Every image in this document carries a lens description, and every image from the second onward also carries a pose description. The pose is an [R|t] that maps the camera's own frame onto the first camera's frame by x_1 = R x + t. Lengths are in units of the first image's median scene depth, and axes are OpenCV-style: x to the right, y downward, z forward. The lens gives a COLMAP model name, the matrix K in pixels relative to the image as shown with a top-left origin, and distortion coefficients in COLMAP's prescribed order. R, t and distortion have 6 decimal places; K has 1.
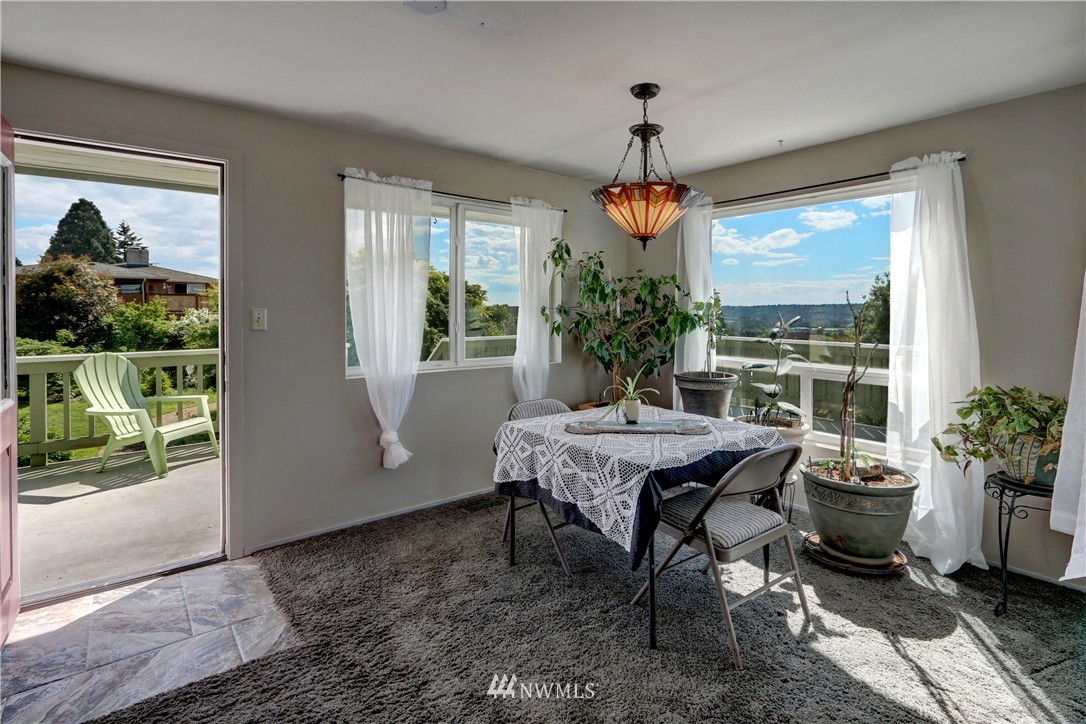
lens RADIAL K [[520.3, 0, 544.4], [0, 520.3, 325.9], [0, 0, 1]] dist [-0.025980, -0.000084]
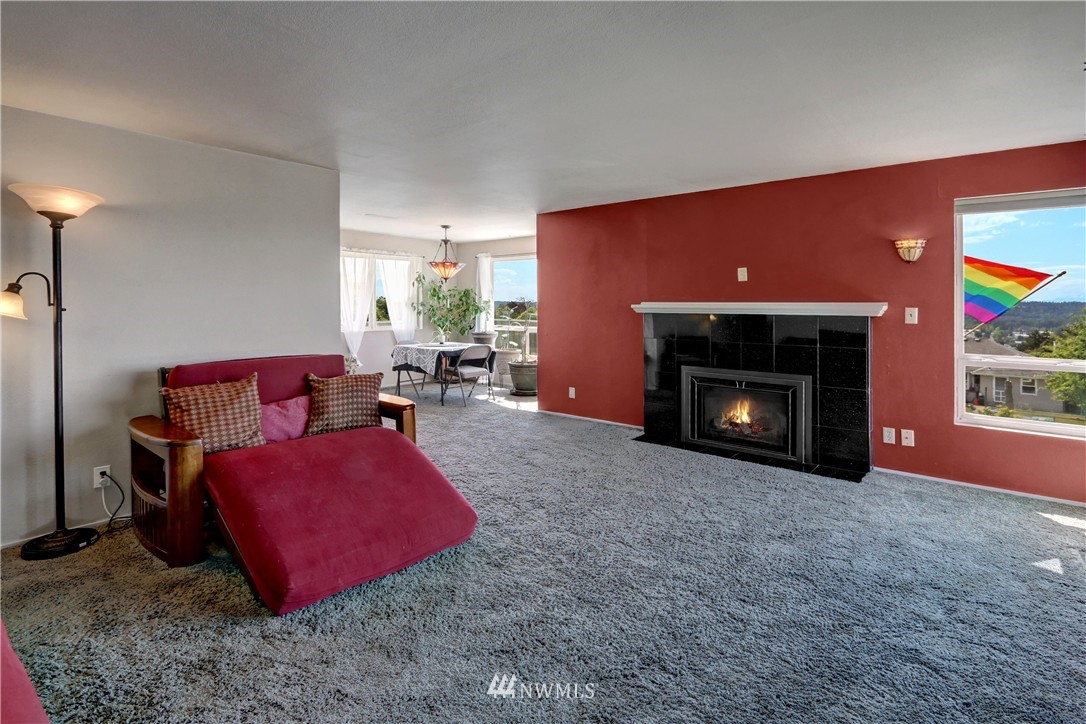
lens RADIAL K [[520.3, 0, 544.4], [0, 520.3, 325.9], [0, 0, 1]] dist [-0.025980, -0.000084]
pose [[0.978485, -0.011954, 0.205971, 0.092473], [0.009073, 0.999847, 0.014924, 0.035098], [-0.206118, -0.012734, 0.978444, -1.328116]]
